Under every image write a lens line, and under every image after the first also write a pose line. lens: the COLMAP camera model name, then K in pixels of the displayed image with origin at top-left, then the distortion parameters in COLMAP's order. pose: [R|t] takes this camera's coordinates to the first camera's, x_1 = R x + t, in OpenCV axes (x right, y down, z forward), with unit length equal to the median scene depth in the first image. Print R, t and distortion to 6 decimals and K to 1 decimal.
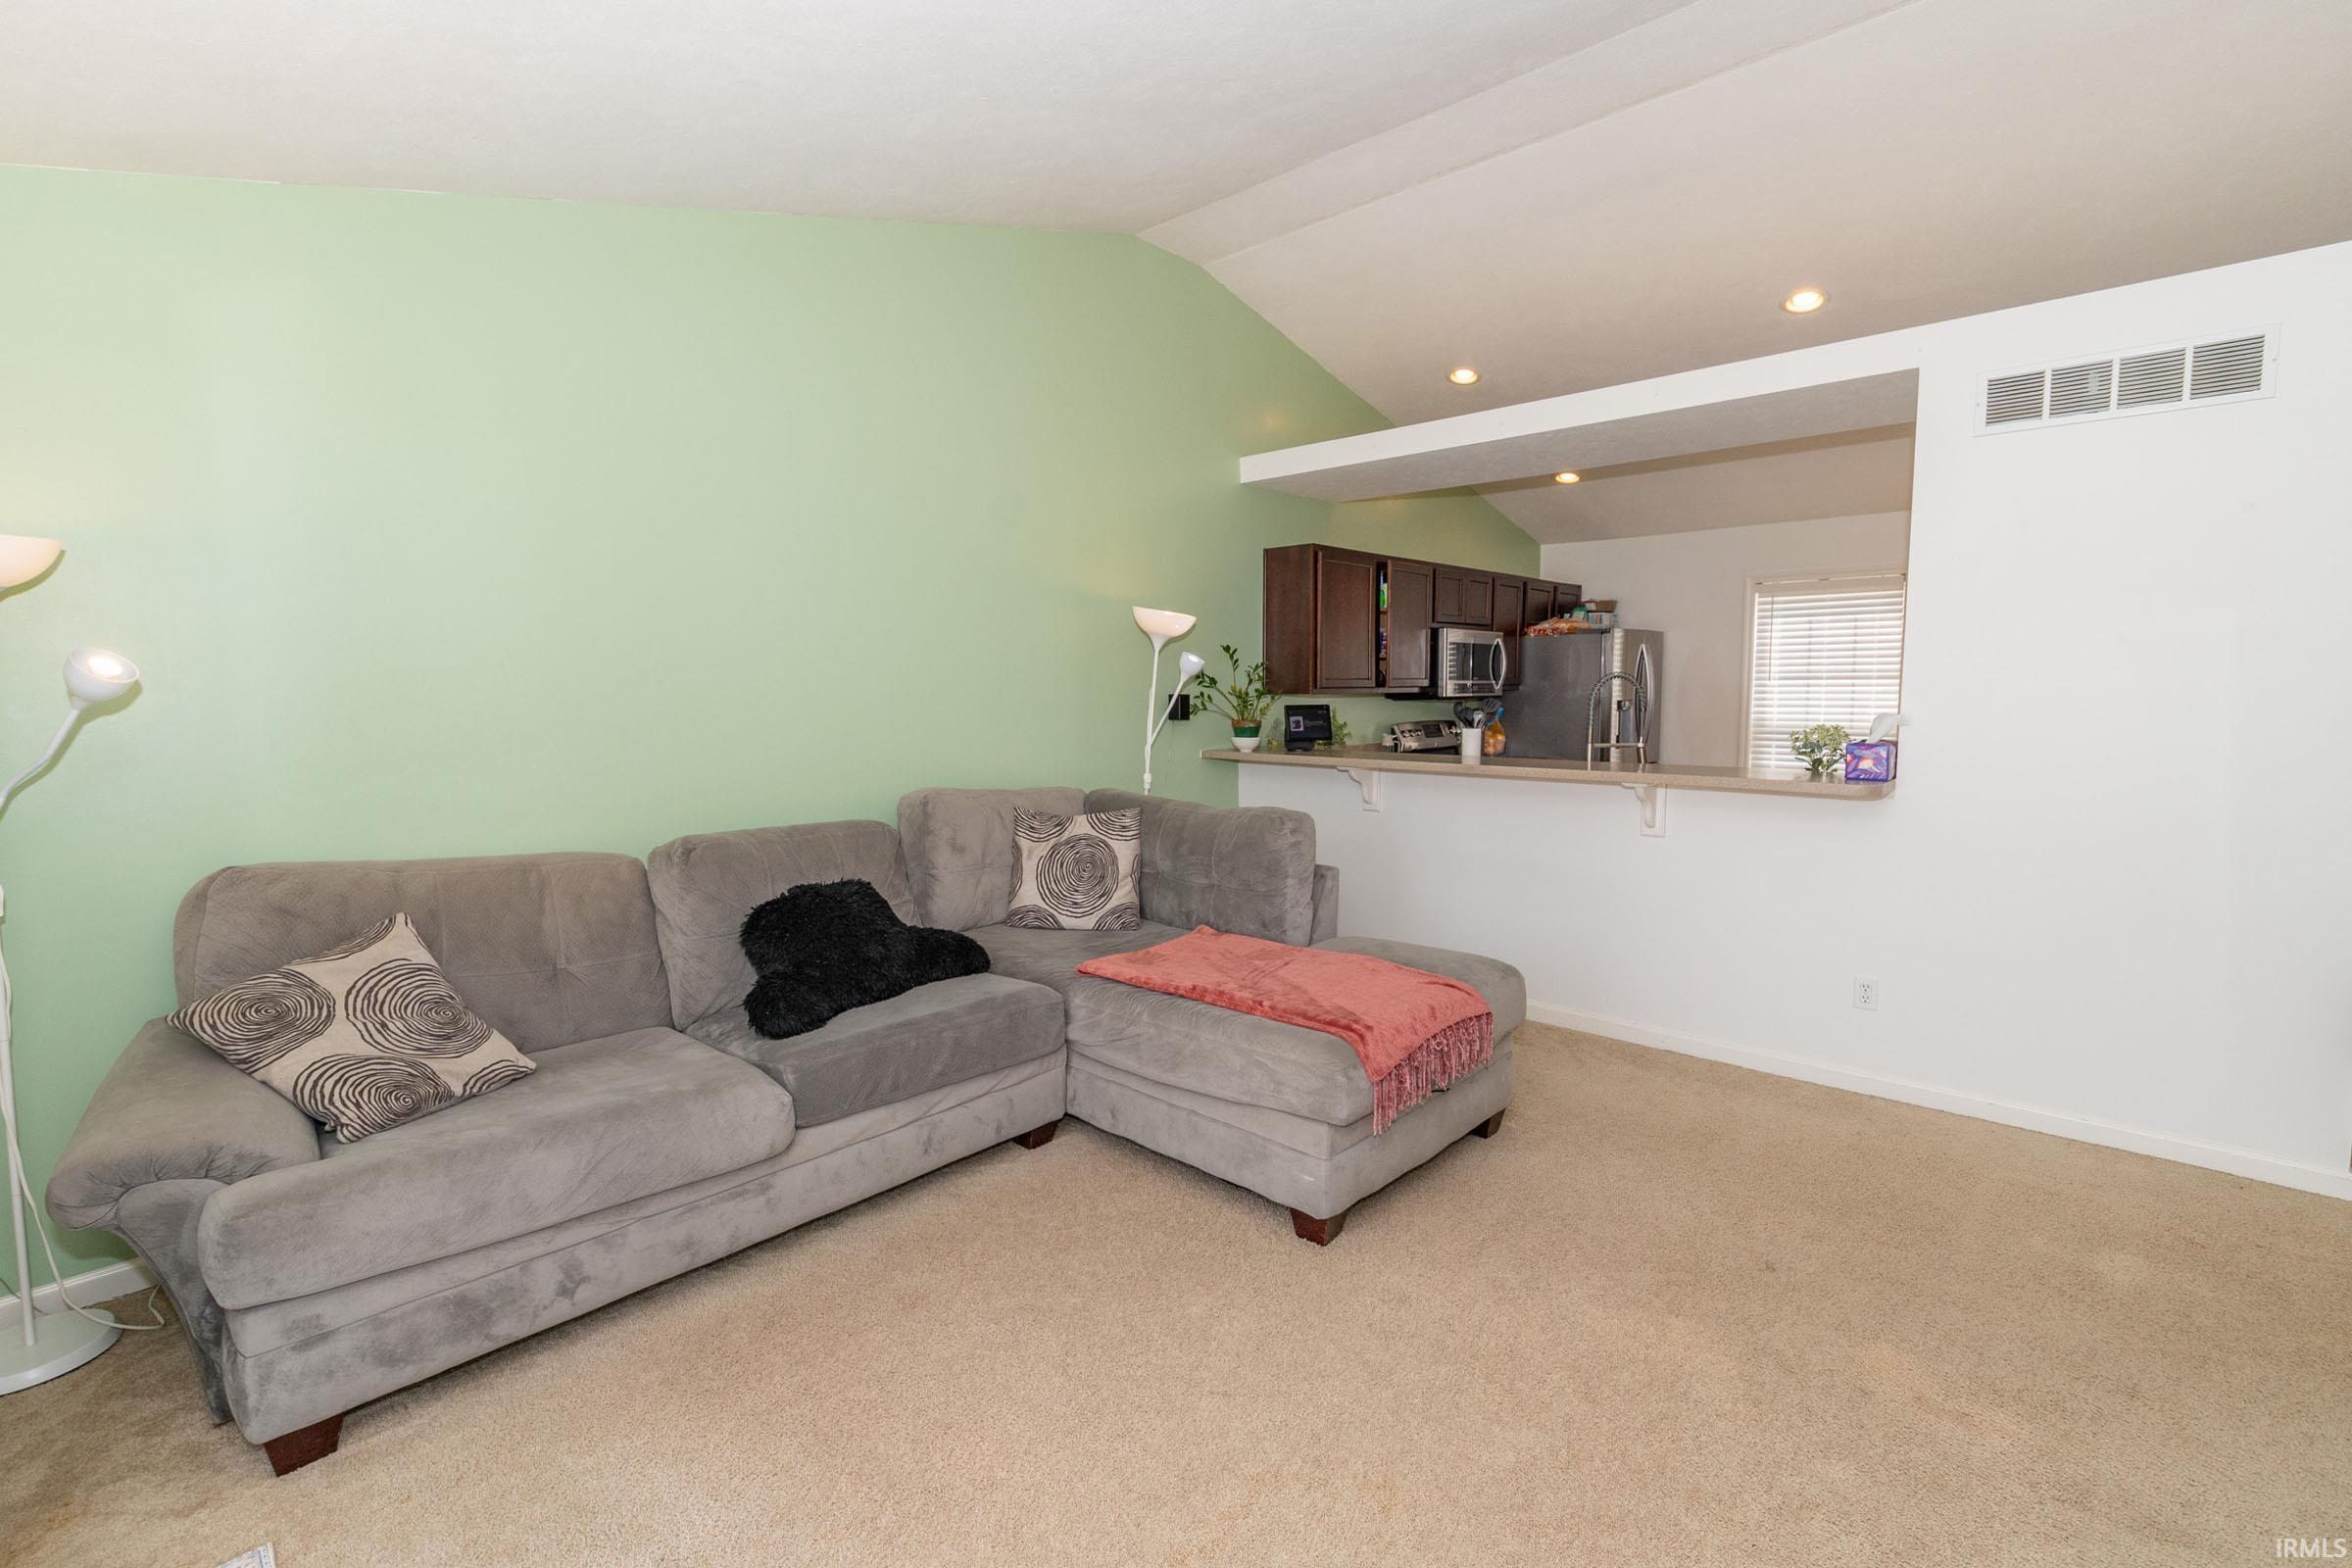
lens RADIAL K [[1069.9, 0, 1182.0], [0, 1069.9, 774.1], [0, 0, 1]] dist [0.000145, -0.000463]
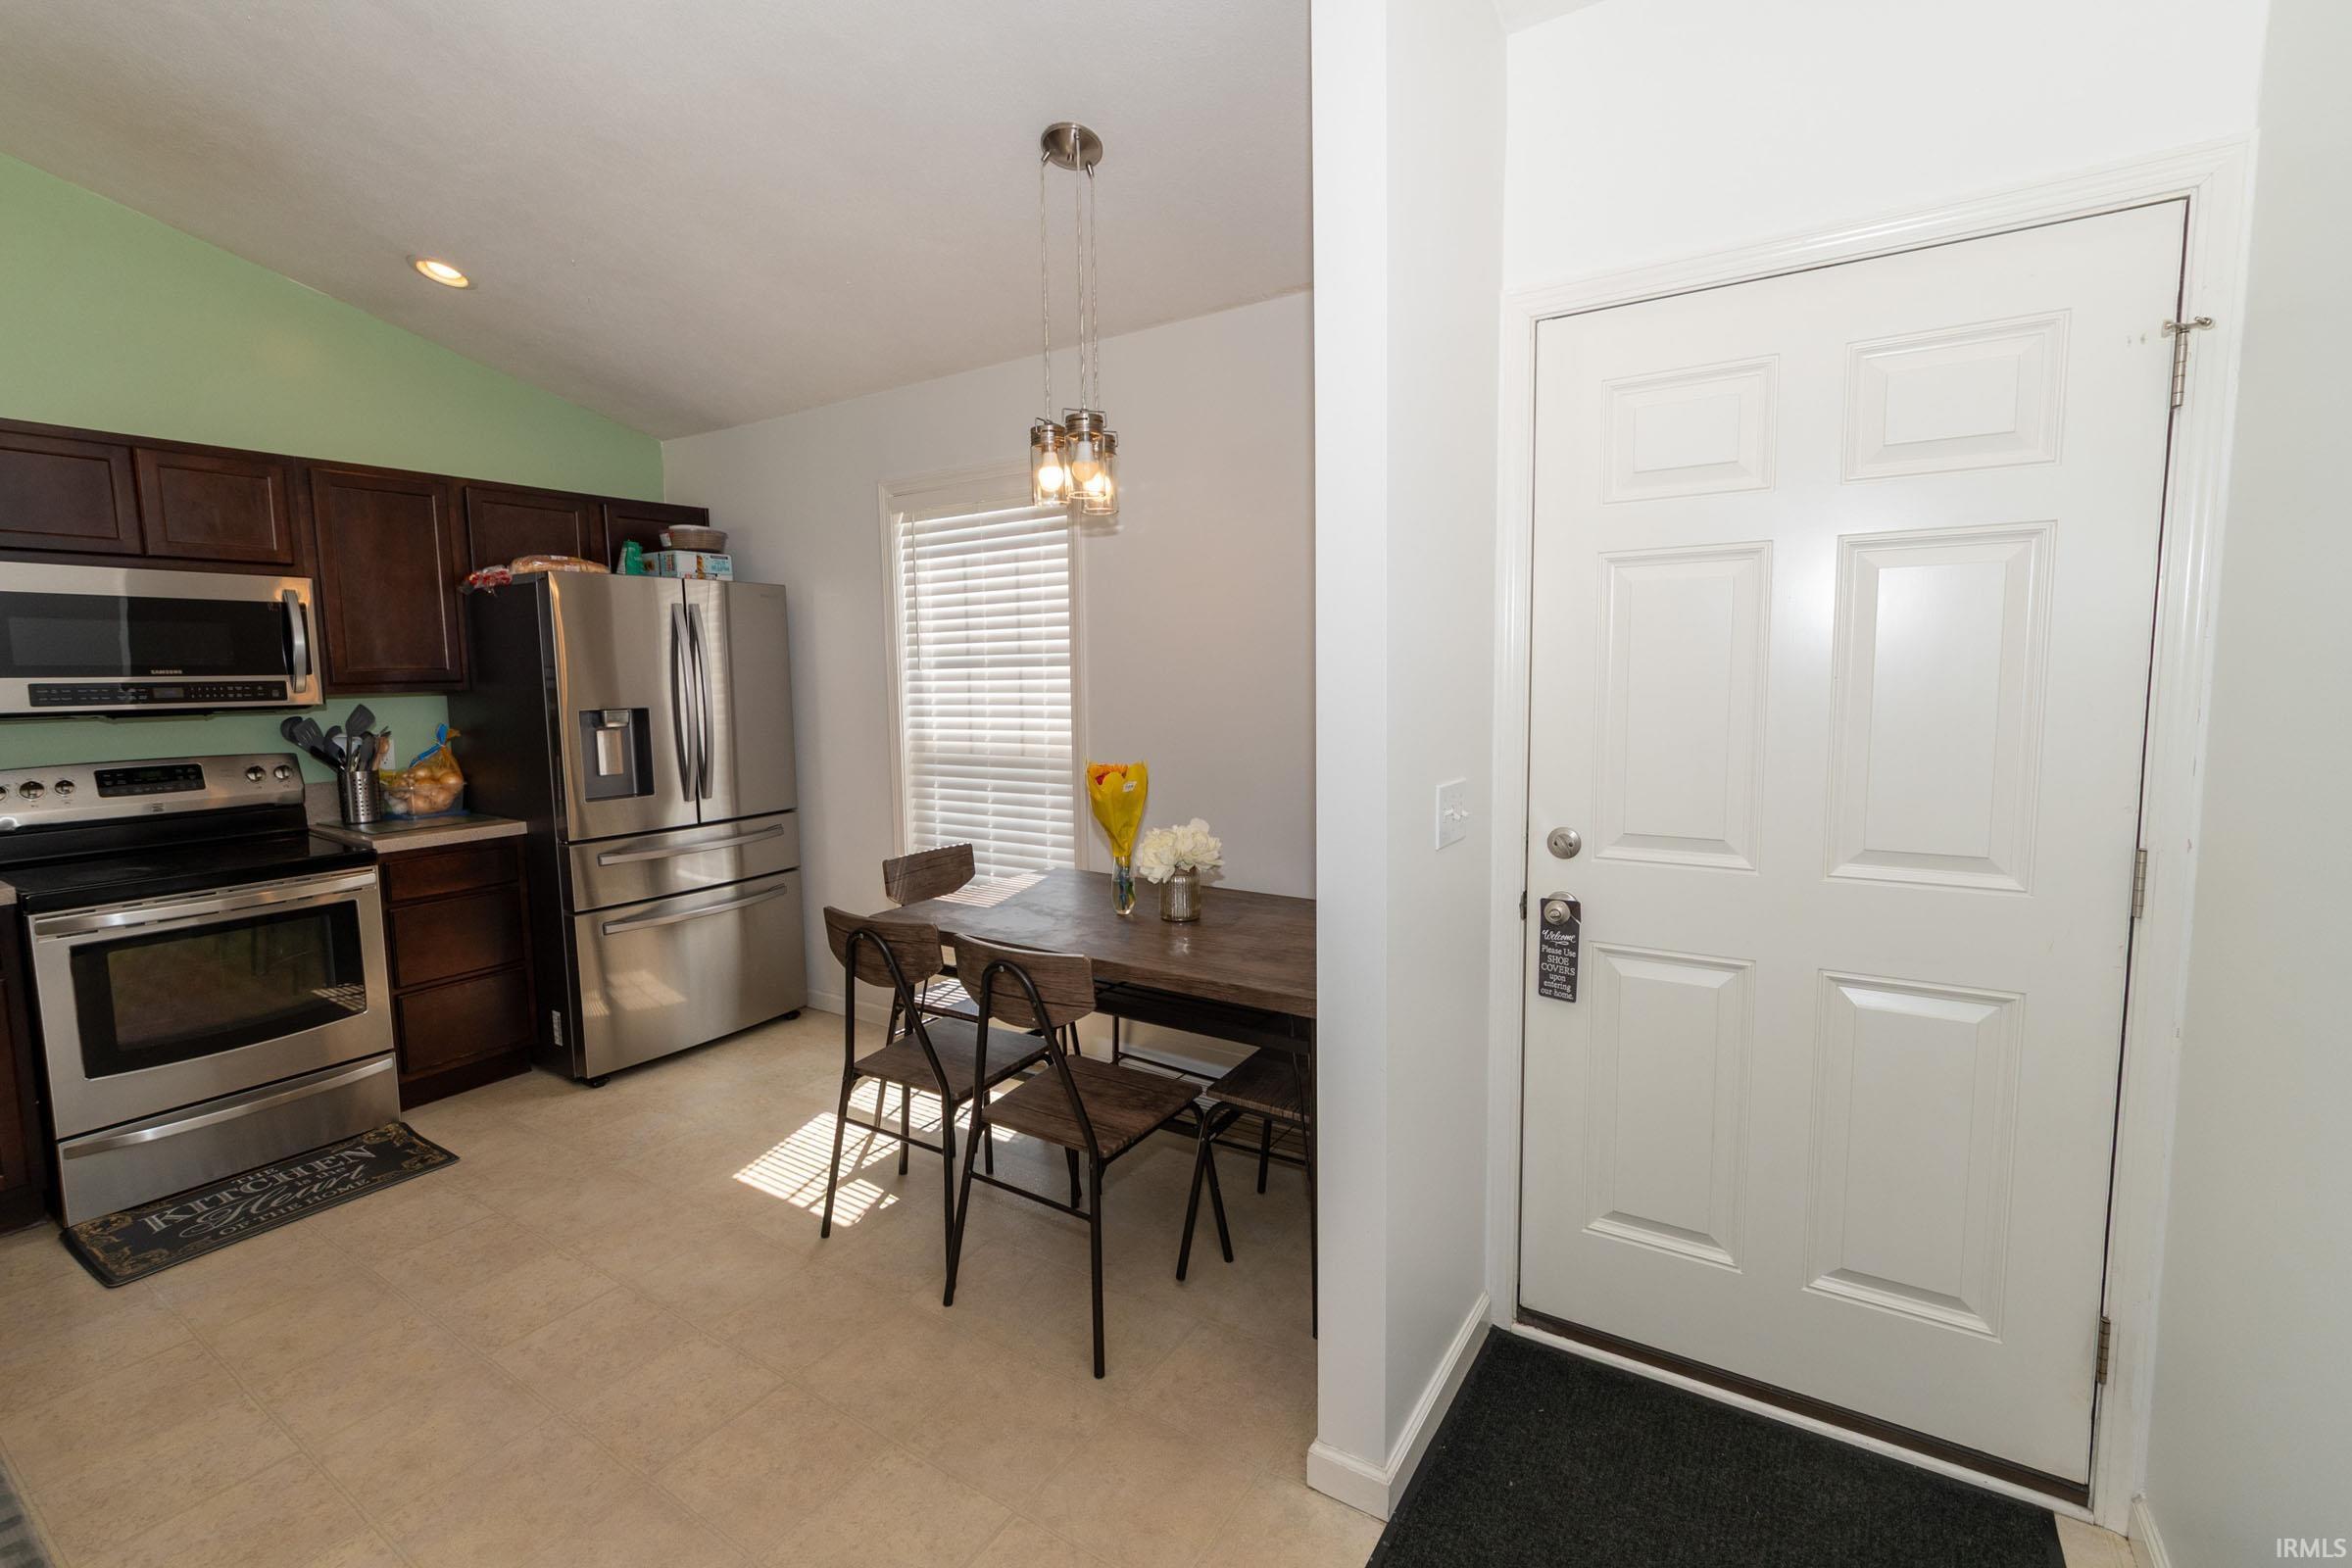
lens RADIAL K [[1044.7, 0, 1174.1], [0, 1044.7, 762.1], [0, 0, 1]] dist [0.007574, -0.000767]
pose [[0.984622, -0.026130, 0.172732, 1.055414], [0.025486, 0.999657, 0.005946, -0.069113], [-0.172828, -0.001452, 0.984951, 0.786994]]
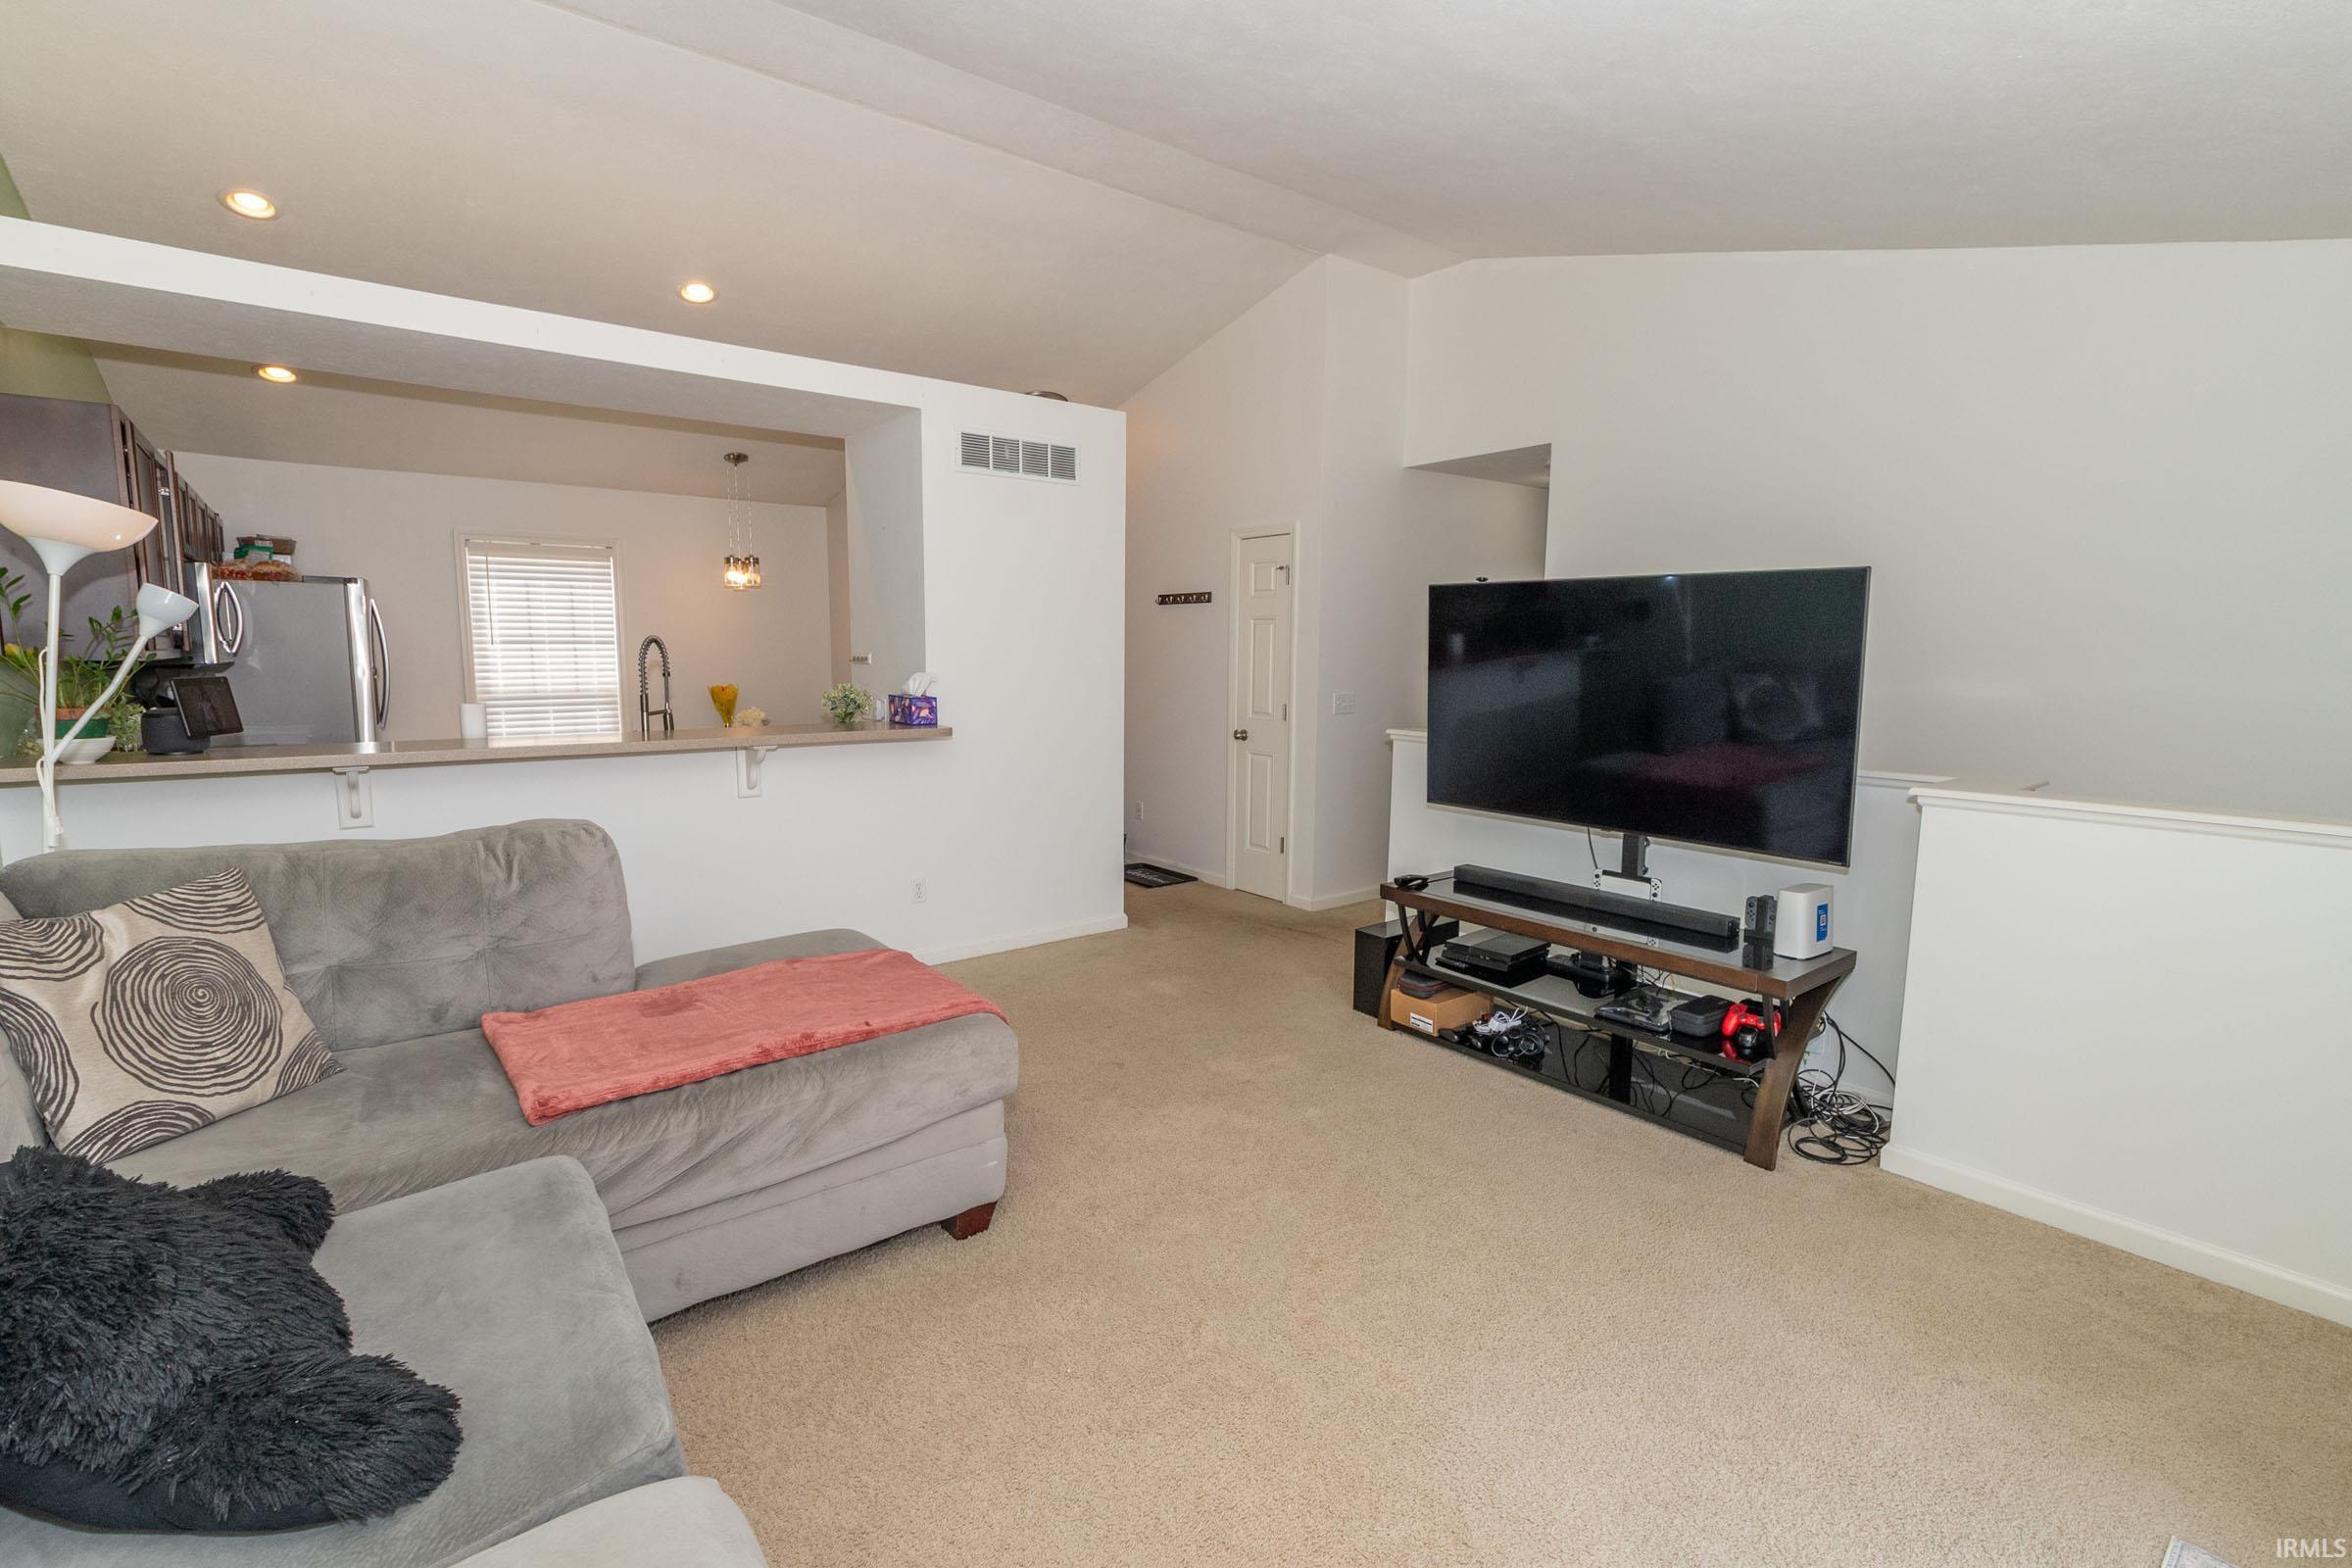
lens RADIAL K [[1044.7, 0, 1174.1], [0, 1044.7, 762.1], [0, 0, 1]] dist [0.007574, -0.000767]
pose [[0.164787, -0.100914, 0.981153, -0.503225], [0.076314, 0.993075, 0.089323, -0.035523], [-0.983373, 0.060157, 0.171347, 0.445875]]
